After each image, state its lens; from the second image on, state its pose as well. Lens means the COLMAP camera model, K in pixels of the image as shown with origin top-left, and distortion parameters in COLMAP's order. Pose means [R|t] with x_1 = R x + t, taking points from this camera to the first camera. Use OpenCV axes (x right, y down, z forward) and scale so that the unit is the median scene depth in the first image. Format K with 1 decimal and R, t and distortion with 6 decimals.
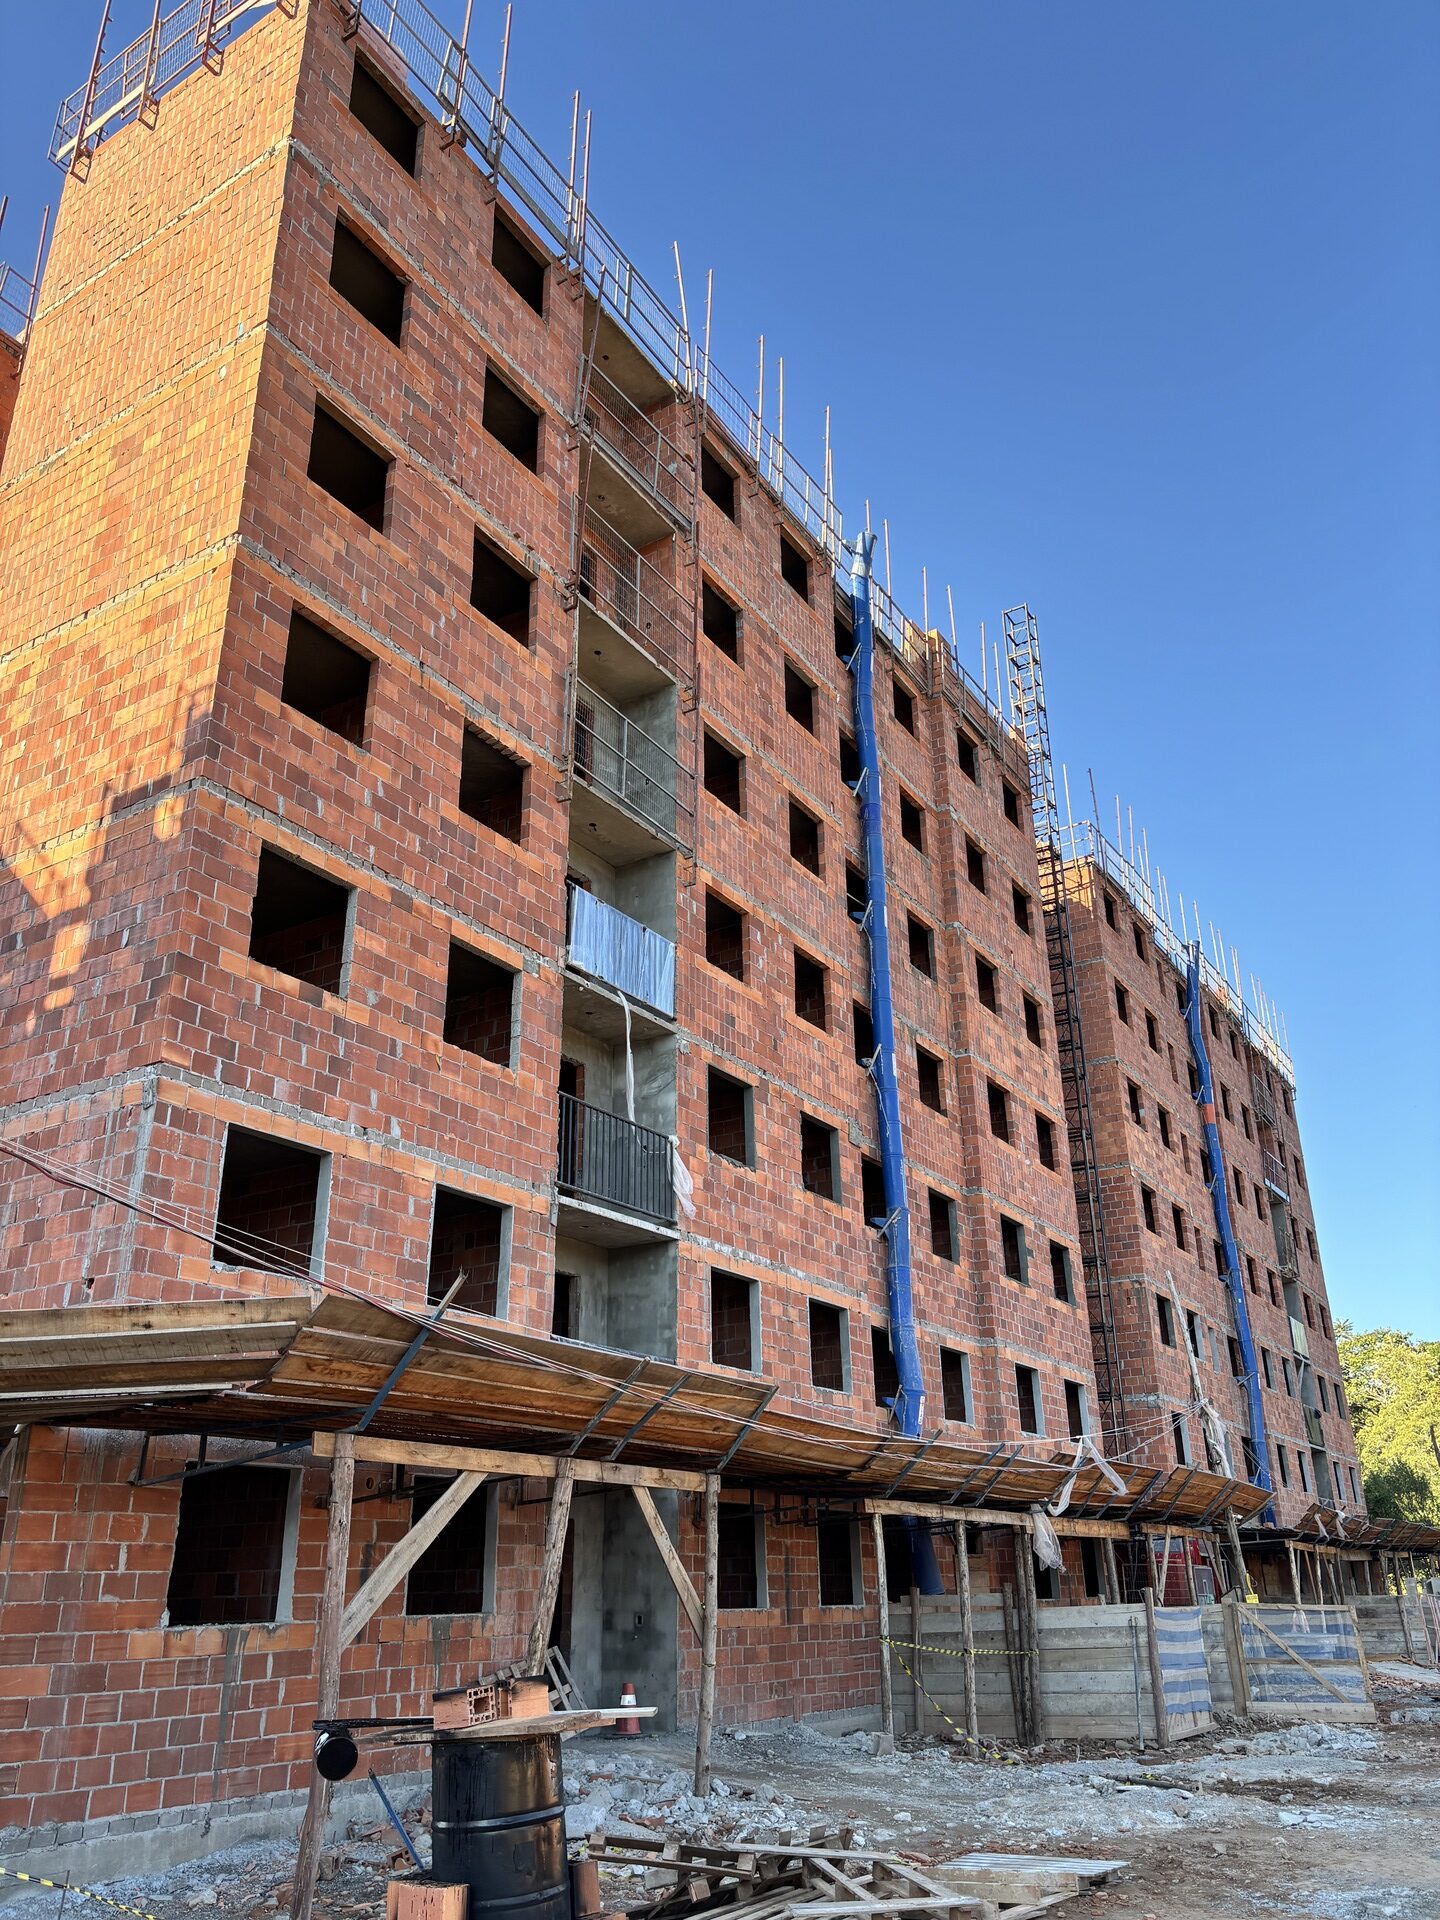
lens RADIAL K [[1464.0, 0, 717.7], [0, 1464.0, 966.6], [0, 0, 1]] dist [0.033387, 0.000369]
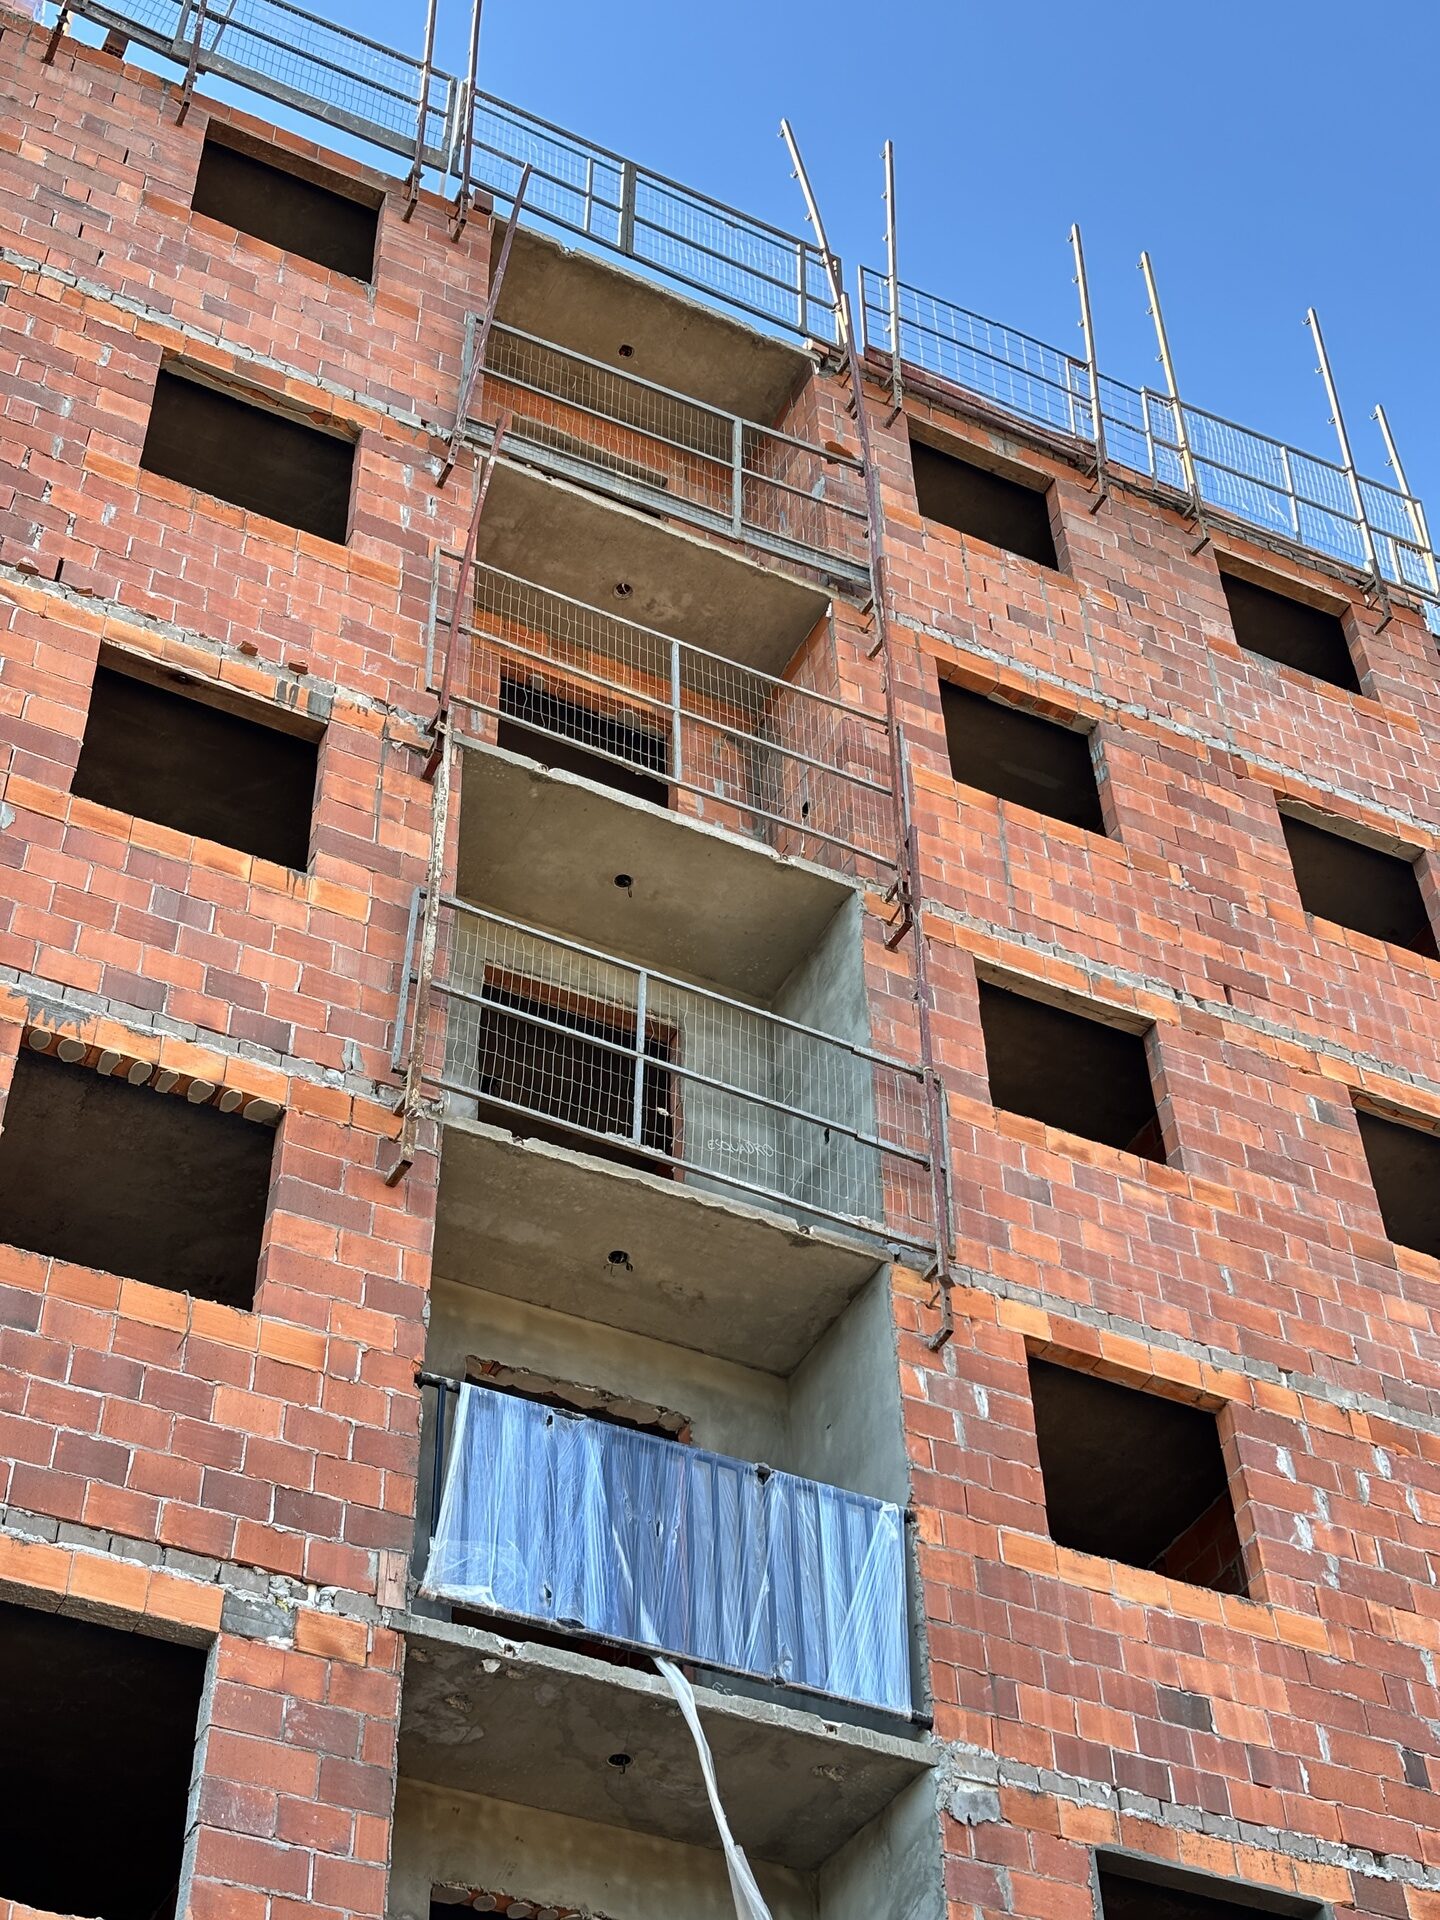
lens RADIAL K [[2859.4, 0, 710.5], [0, 2859.4, 942.3], [0, 0, 1]] dist [0.146102, 0.000000]
pose [[0.855747, -0.381557, -0.349444, 0.207695], [0.214800, 0.876435, -0.430955, 0.142543], [0.470699, 0.293728, 0.831965, 0.383377]]
